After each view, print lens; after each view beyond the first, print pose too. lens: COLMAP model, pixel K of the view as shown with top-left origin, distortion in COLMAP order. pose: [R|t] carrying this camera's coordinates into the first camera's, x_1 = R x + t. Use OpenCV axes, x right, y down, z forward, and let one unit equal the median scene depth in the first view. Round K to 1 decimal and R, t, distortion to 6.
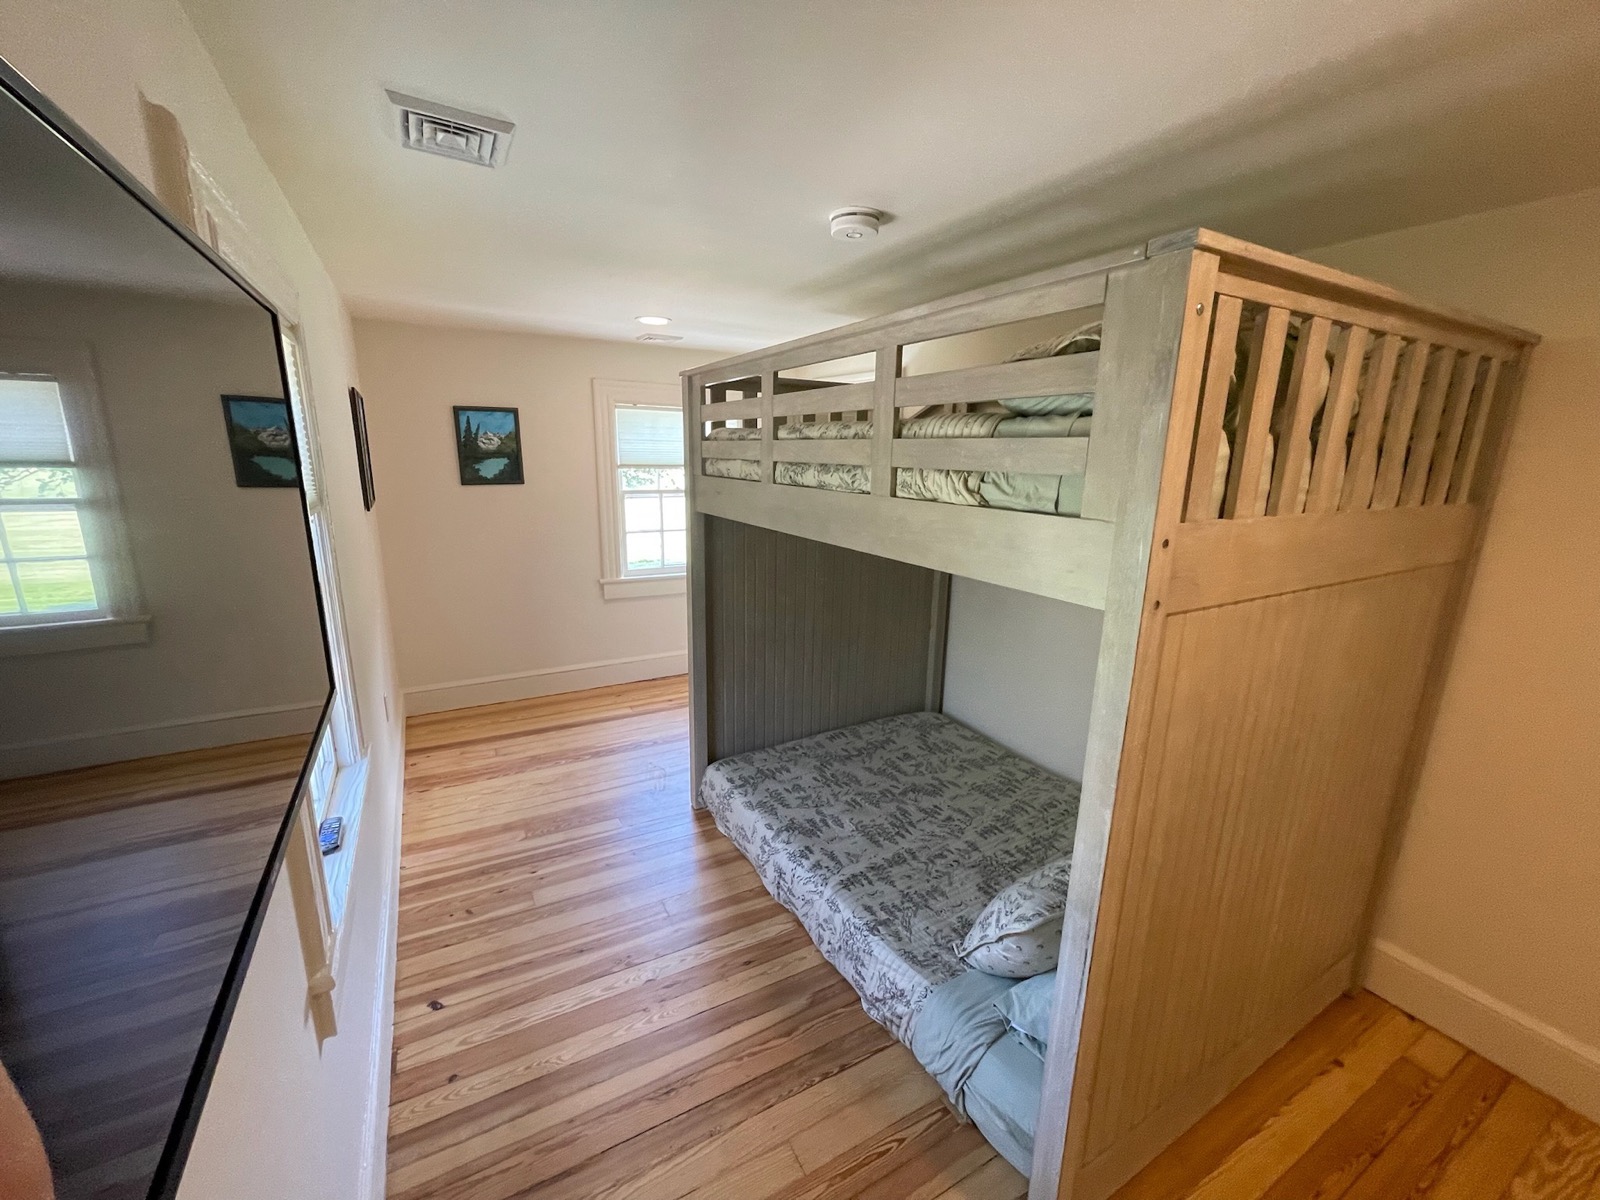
lens RADIAL K [[649.6, 0, 796.5], [0, 649.6, 599.1], [0, 0, 1]] dist [-0.015080, 0.006778]
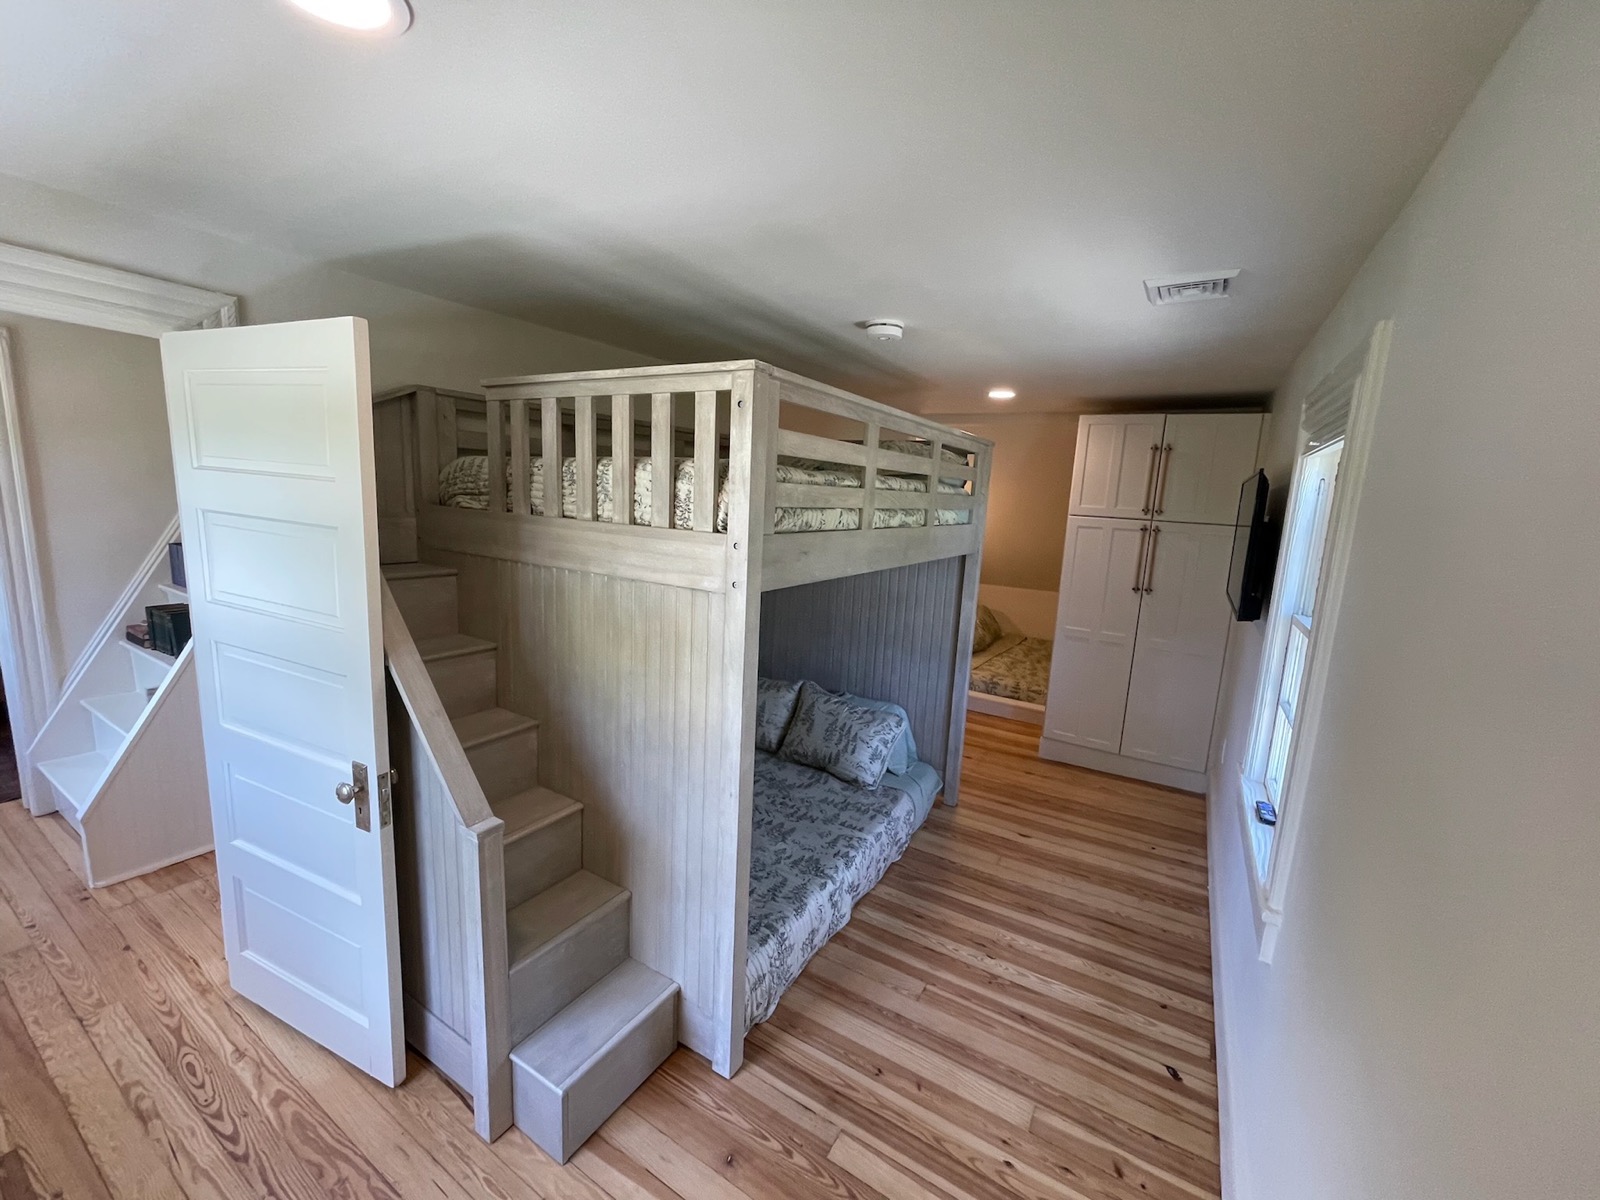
lens RADIAL K [[649.6, 0, 796.5], [0, 649.6, 599.1], [0, 0, 1]] dist [-0.015080, 0.006778]
pose [[-0.486880, -0.183281, 0.854023, -0.843598], [0.138924, 0.949043, 0.282874, -0.360501], [-0.862350, 0.256370, -0.436608, 1.488821]]
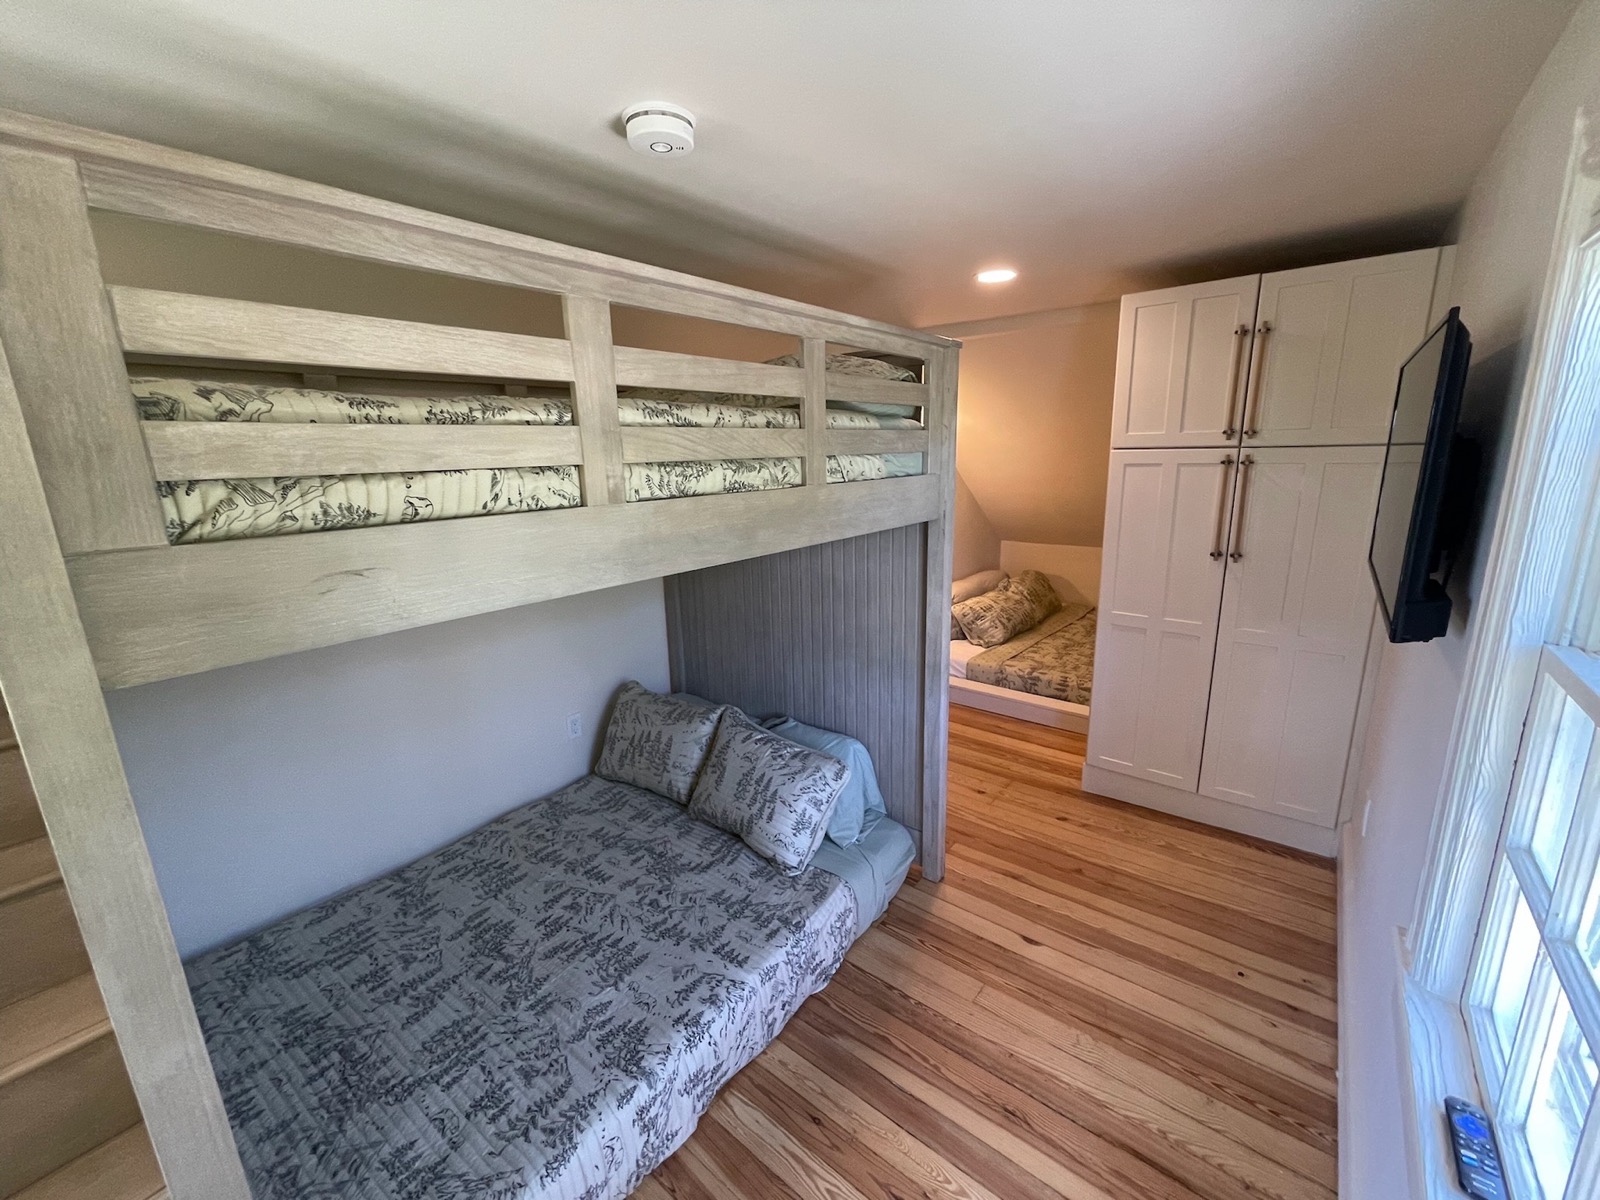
lens RADIAL K [[649.6, 0, 796.5], [0, 649.6, 599.1], [0, 0, 1]] dist [-0.015080, 0.006778]
pose [[-0.371595, -0.212849, 0.903666, -0.582410], [0.229331, 0.922156, 0.311506, -0.226297], [-0.899625, 0.322992, -0.293855, 0.986207]]
